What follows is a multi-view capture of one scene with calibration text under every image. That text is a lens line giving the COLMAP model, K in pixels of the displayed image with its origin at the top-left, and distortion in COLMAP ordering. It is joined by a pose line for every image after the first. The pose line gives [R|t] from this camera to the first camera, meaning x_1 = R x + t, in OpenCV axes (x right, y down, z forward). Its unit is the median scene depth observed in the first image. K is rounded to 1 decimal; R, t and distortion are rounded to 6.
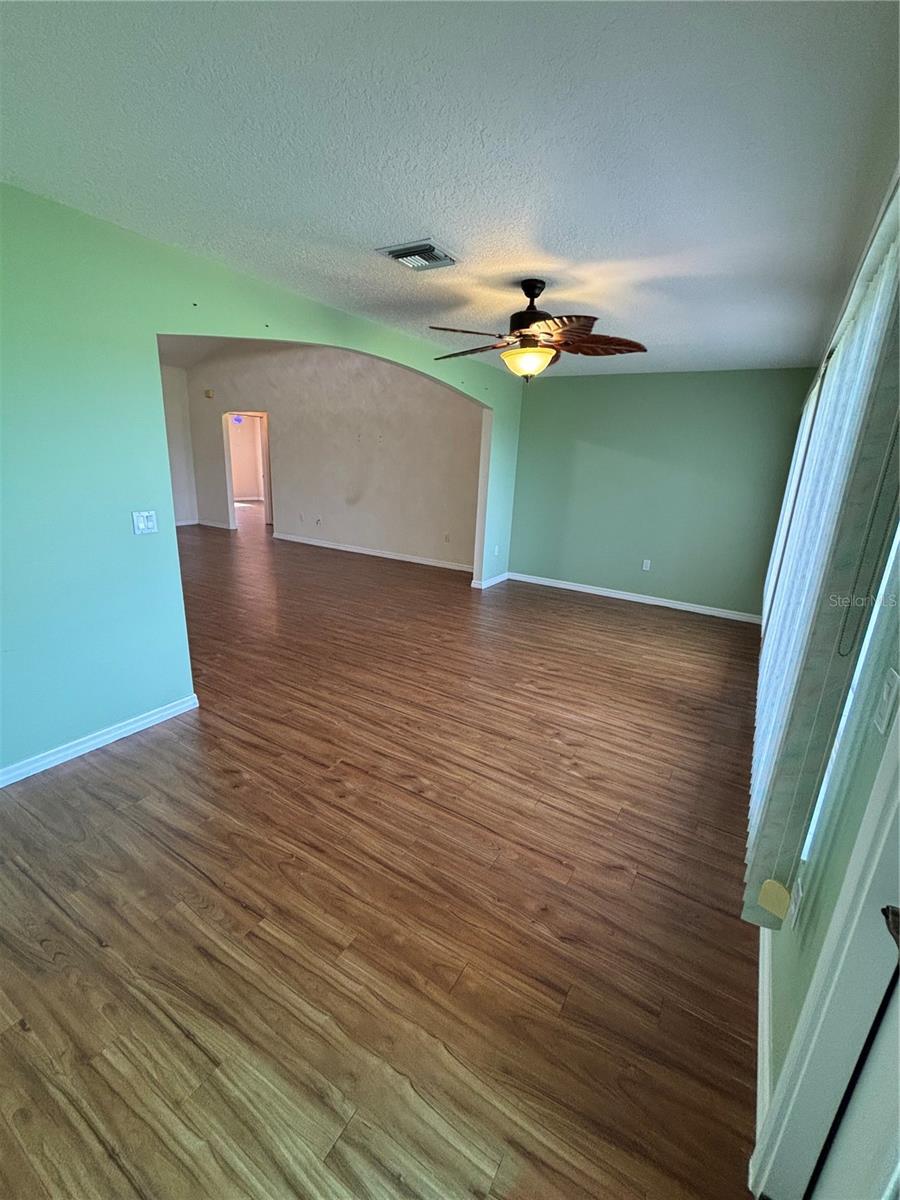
lens RADIAL K [[495.8, 0, 452.9], [0, 495.8, 600.0], [0, 0, 1]] dist [0.002070, 0.000025]
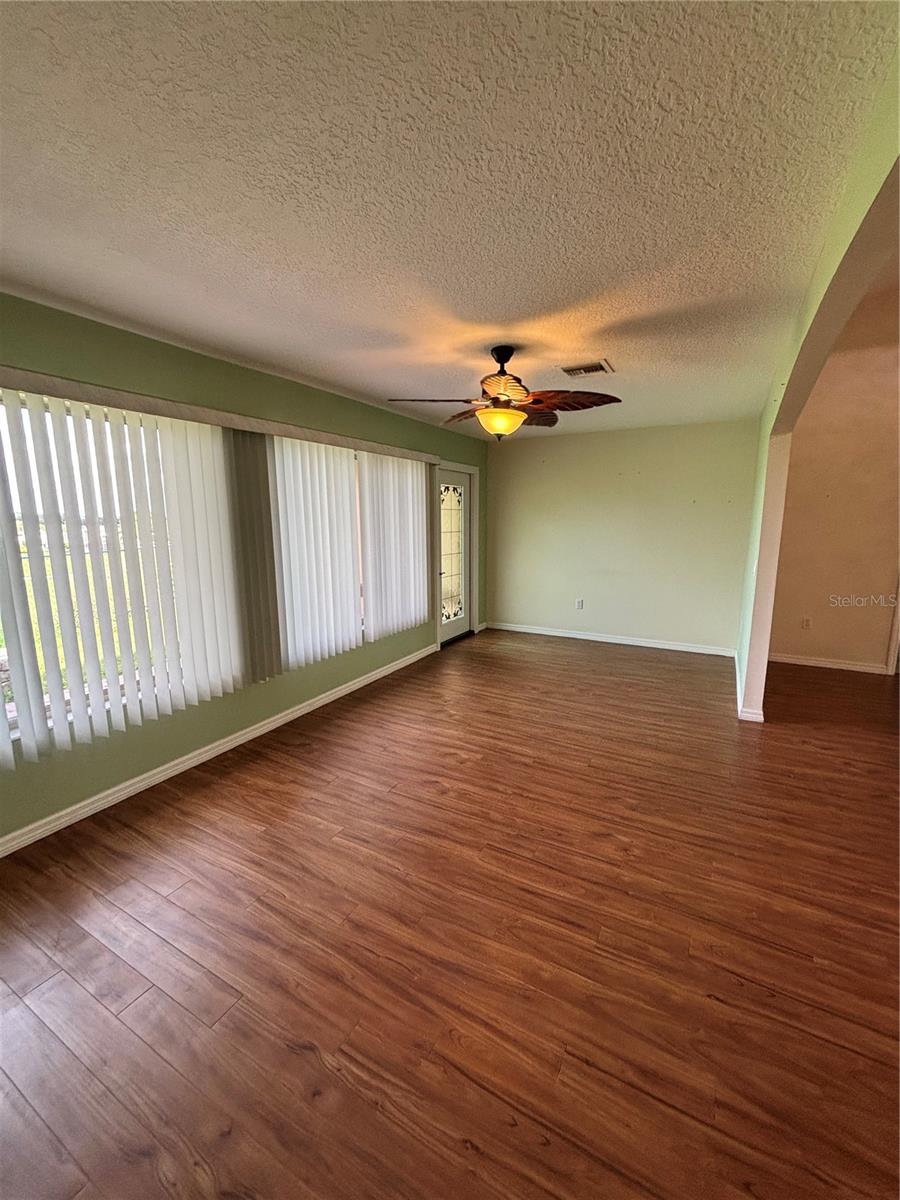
lens RADIAL K [[486.2, 0, 450.1], [0, 486.2, 602.4], [0, 0, 1]] dist [-0.004525, 0.000797]
pose [[-0.998390, -0.033197, -0.045996, 0.229999], [-0.049968, 0.898499, 0.436123, -0.455788], [0.026850, 0.437719, -0.898711, 1.645353]]
